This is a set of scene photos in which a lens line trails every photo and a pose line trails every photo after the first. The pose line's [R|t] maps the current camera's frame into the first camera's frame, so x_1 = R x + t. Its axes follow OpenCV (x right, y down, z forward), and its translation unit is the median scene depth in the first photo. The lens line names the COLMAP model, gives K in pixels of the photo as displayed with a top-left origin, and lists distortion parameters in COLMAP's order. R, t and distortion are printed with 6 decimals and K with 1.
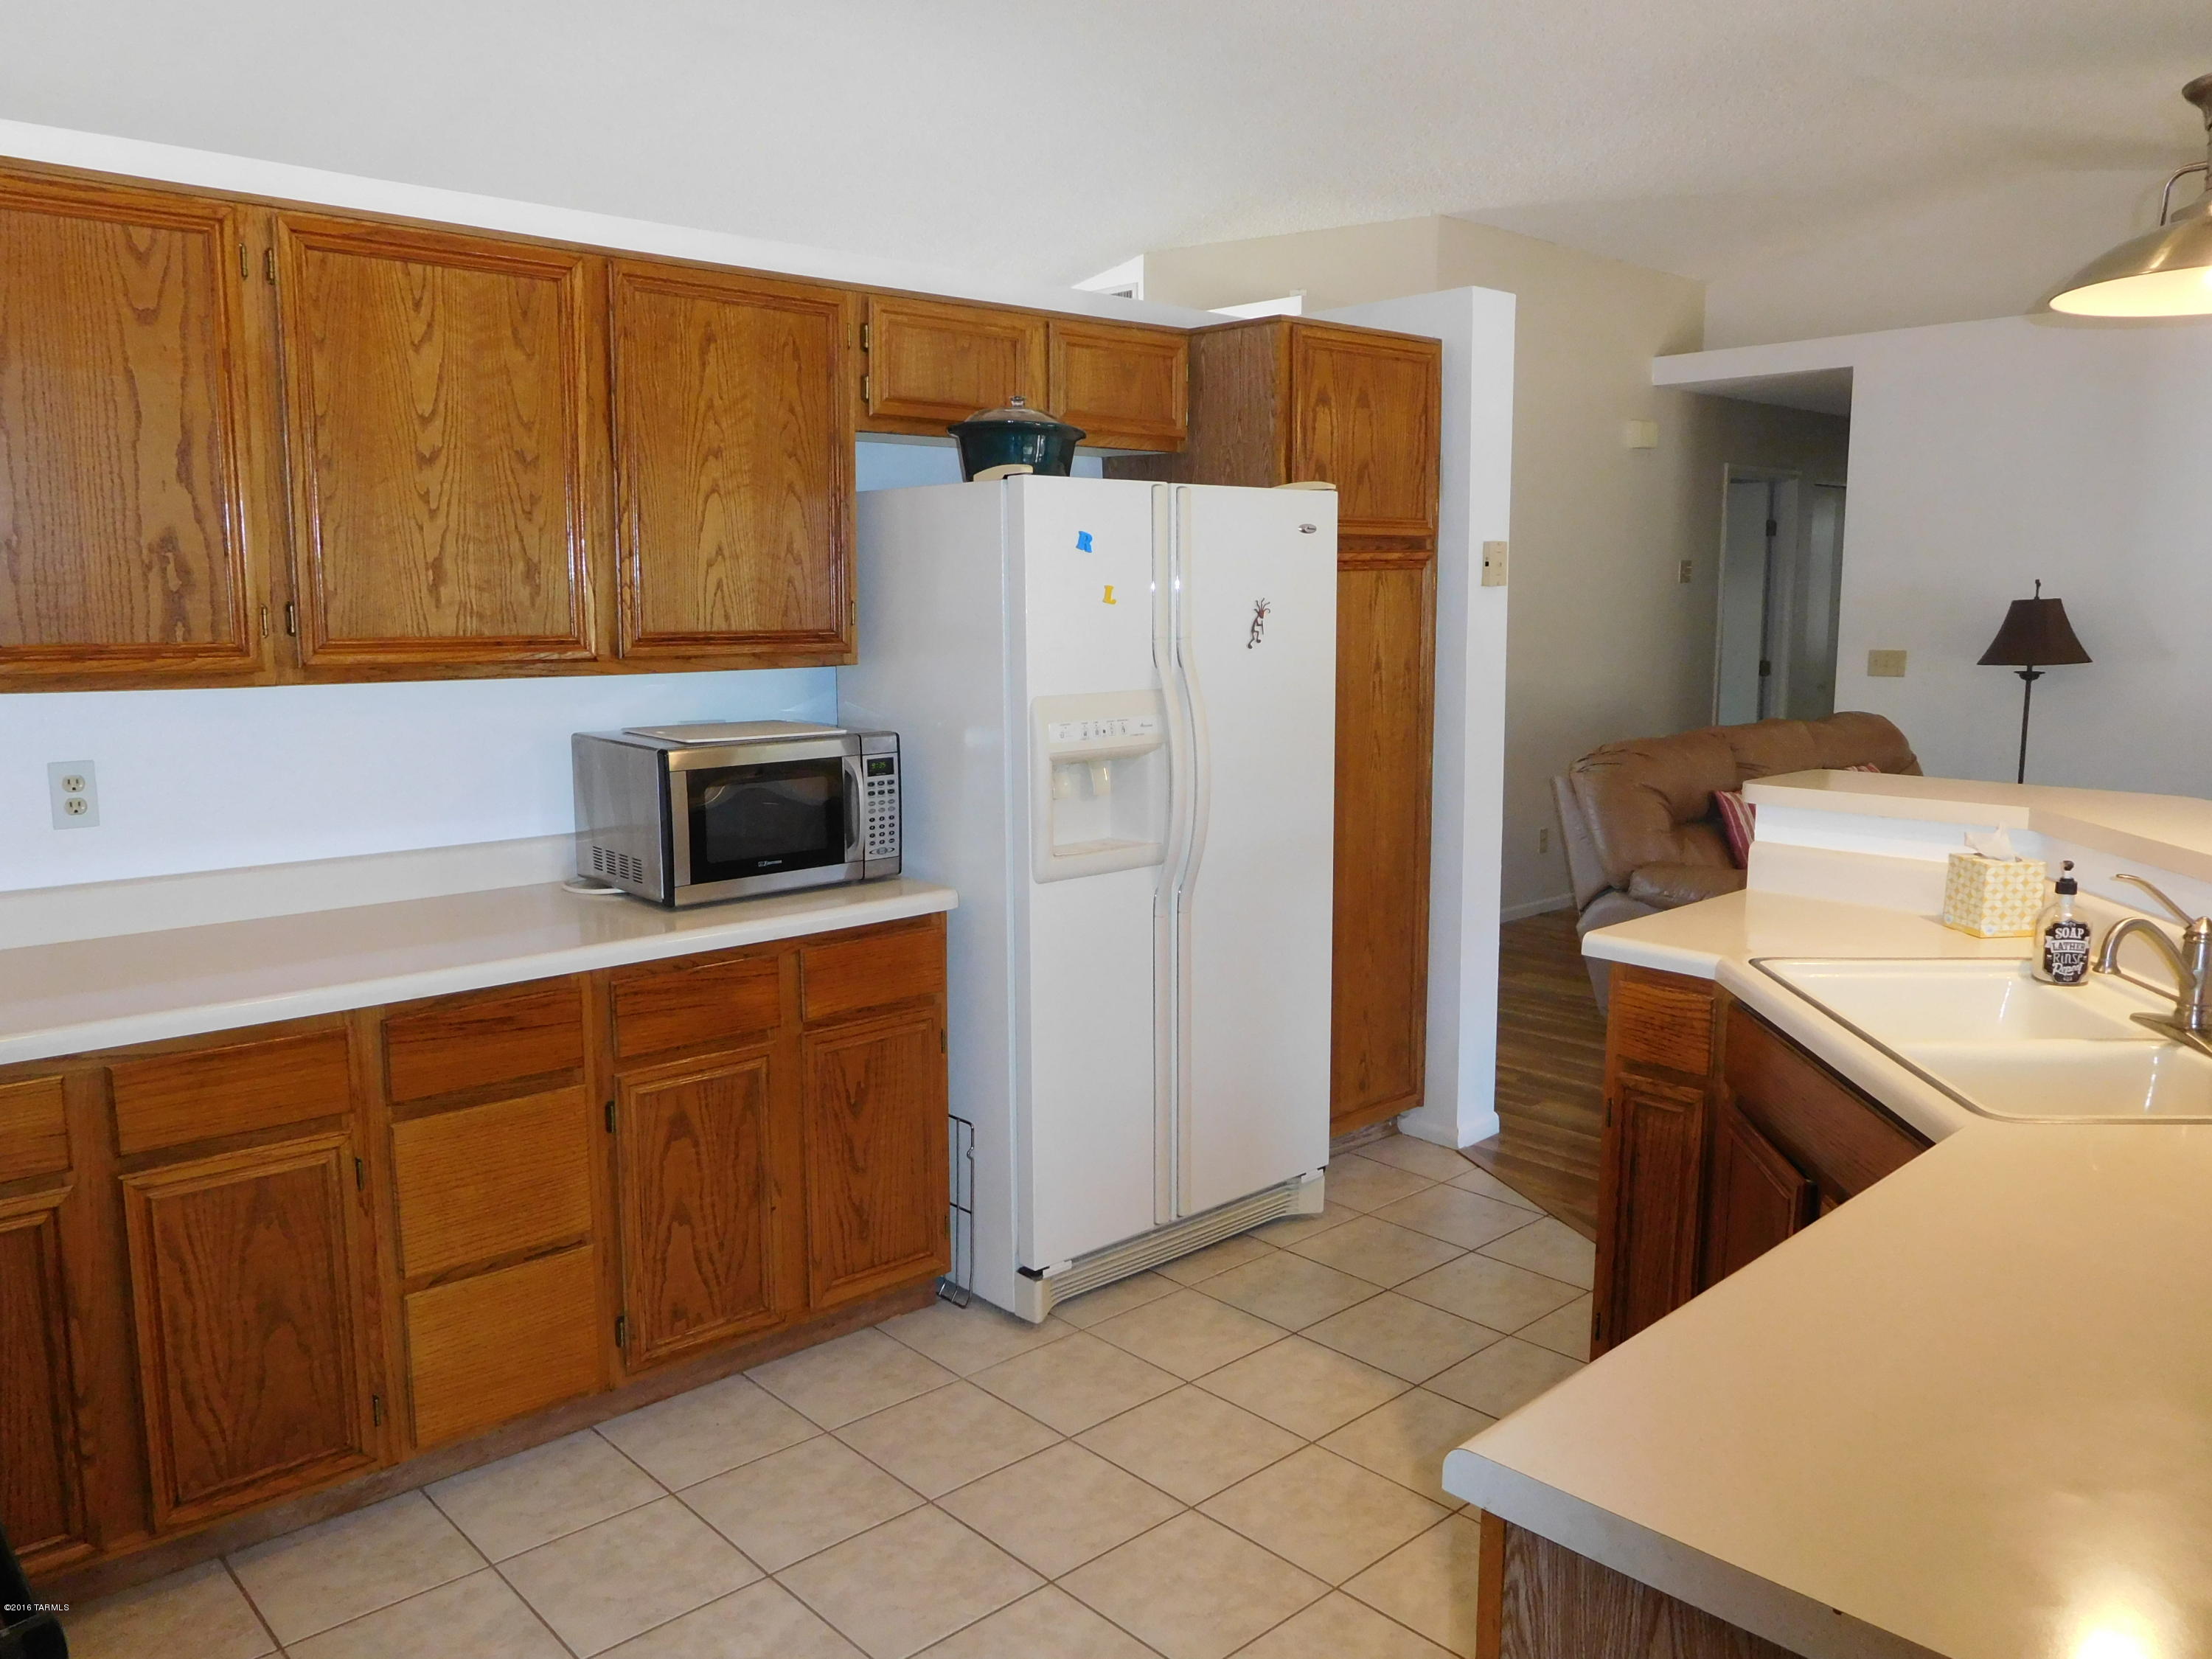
lens RADIAL K [[1641.0, 0, 1103.9], [0, 1641.0, 846.8], [0, 0, 1]] dist [-0.013628, -0.001703]
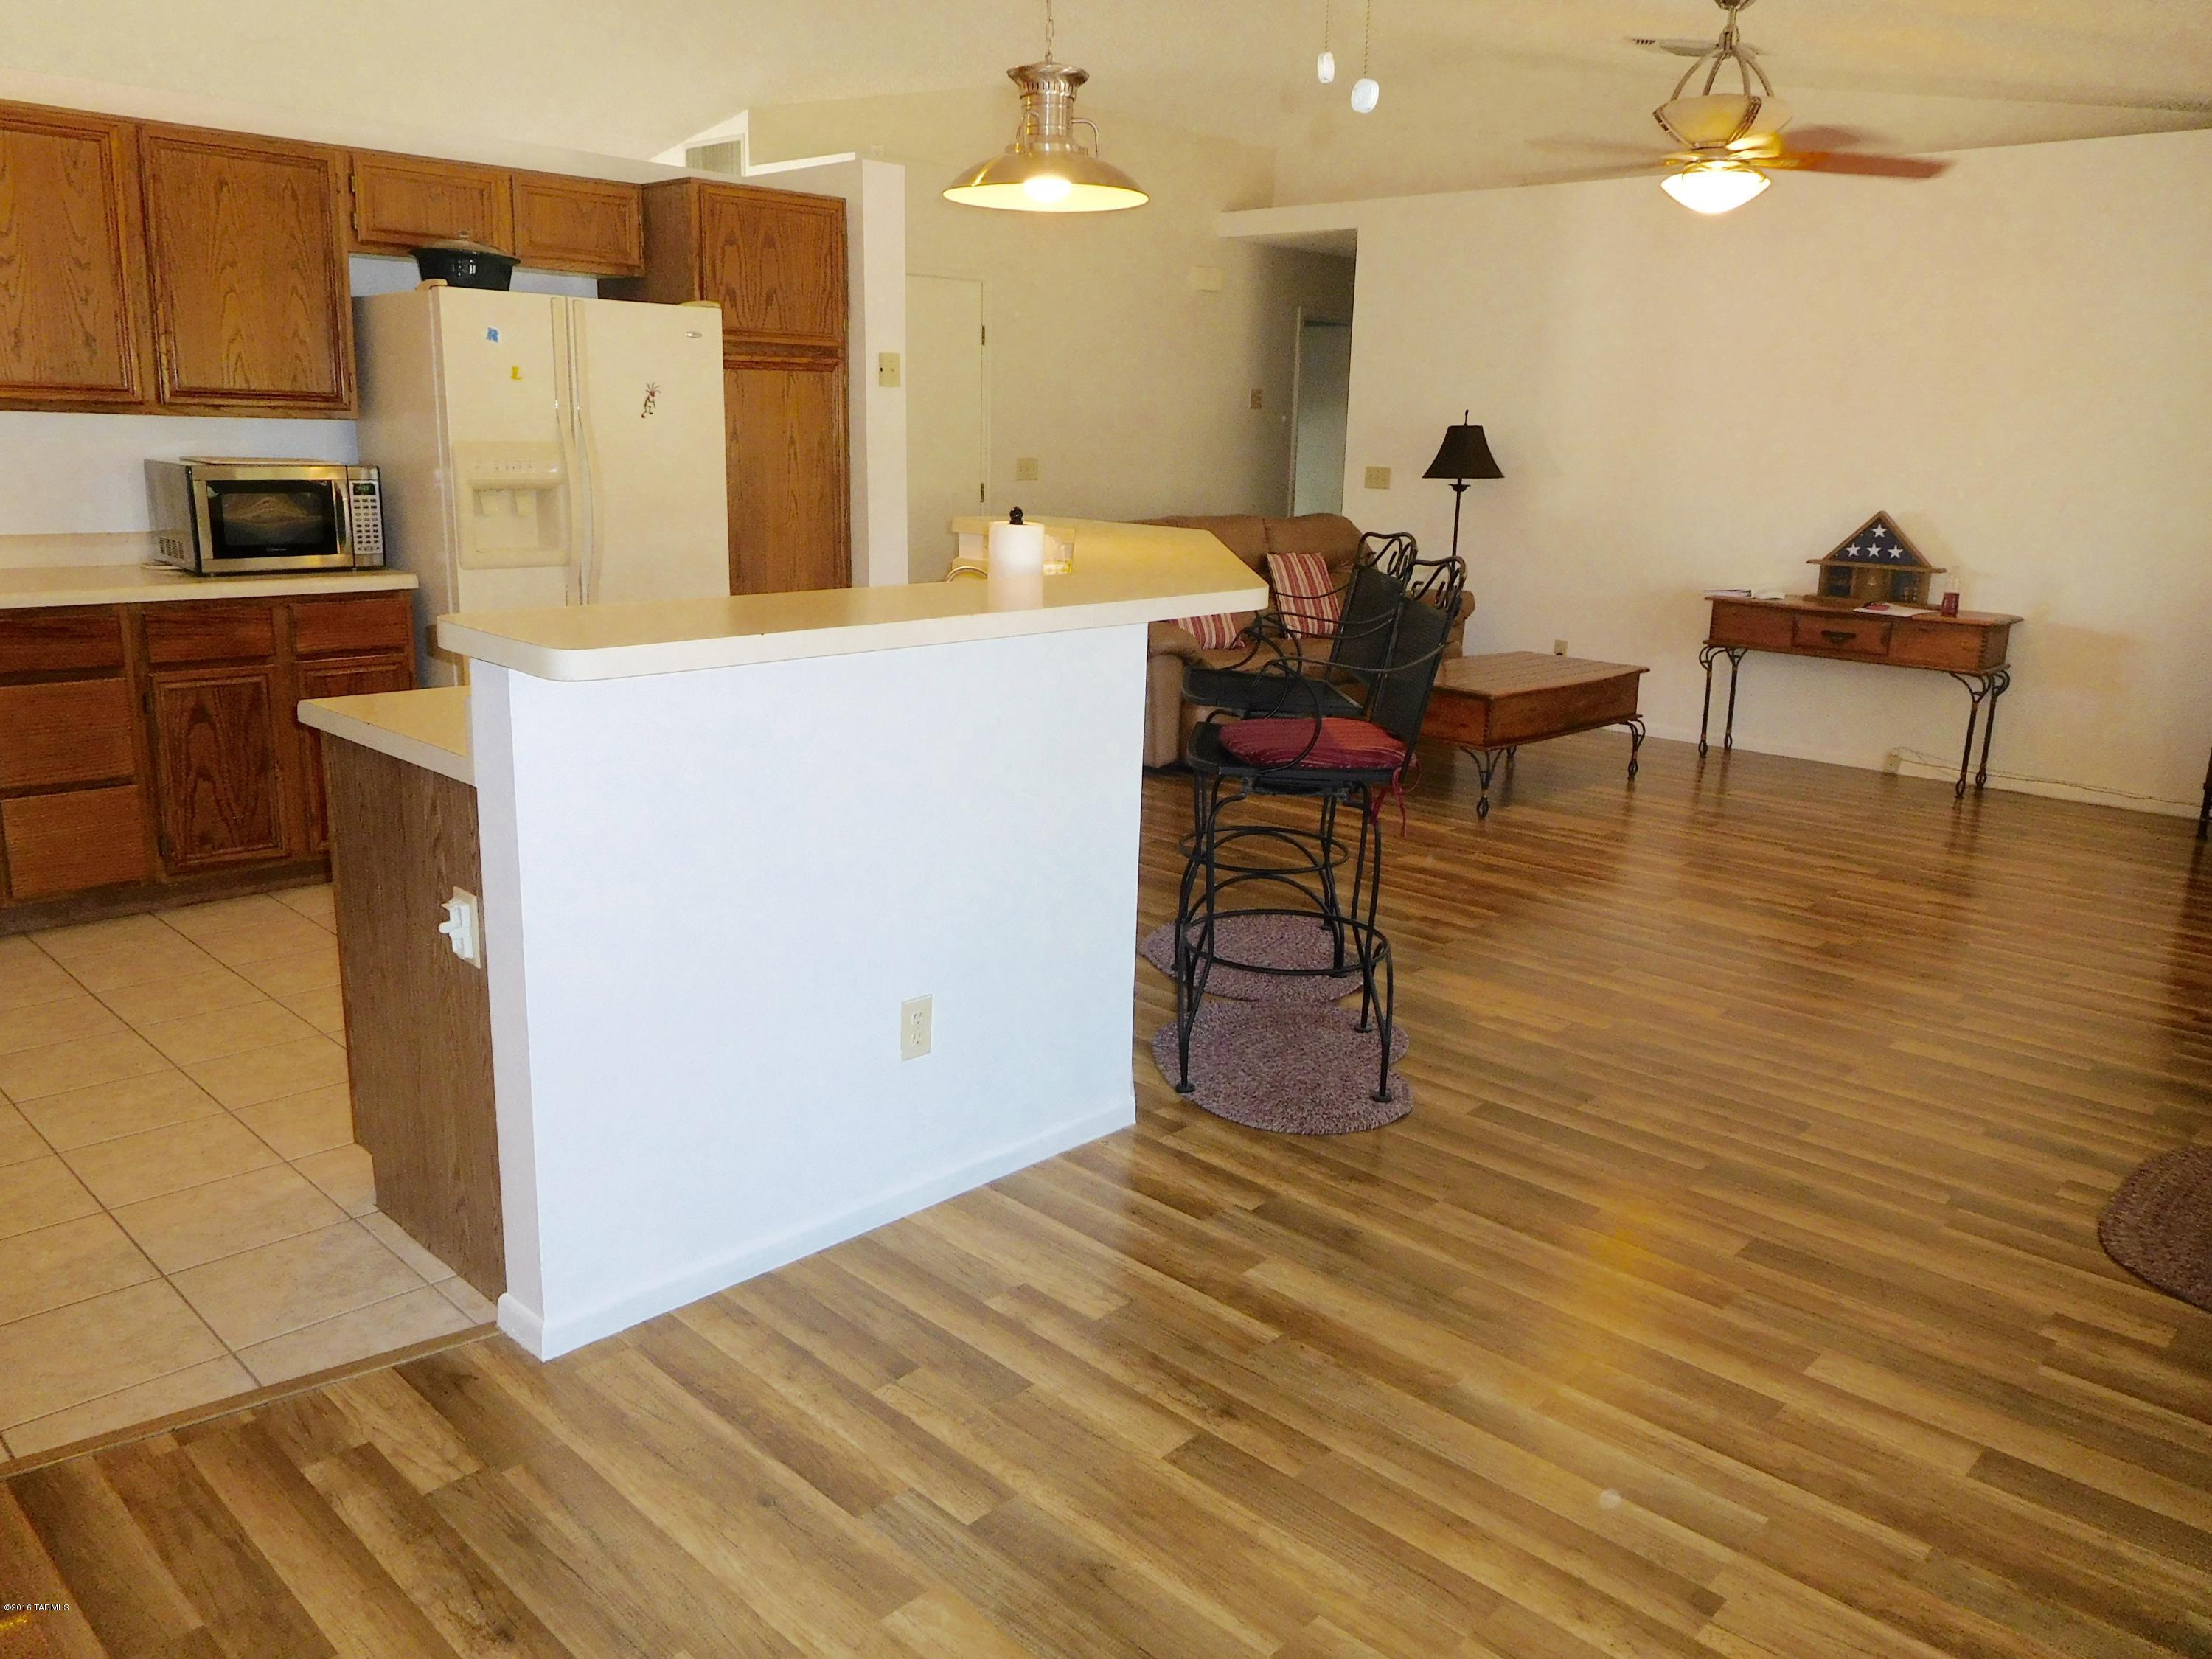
lens RADIAL K [[1641.0, 0, 1103.9], [0, 1641.0, 846.8], [0, 0, 1]] dist [-0.013628, -0.001703]
pose [[0.997615, 0.016750, 0.066965, 0.441573], [-0.022980, 0.995365, 0.093382, 0.120436], [-0.065091, -0.094698, 0.993376, -0.532217]]
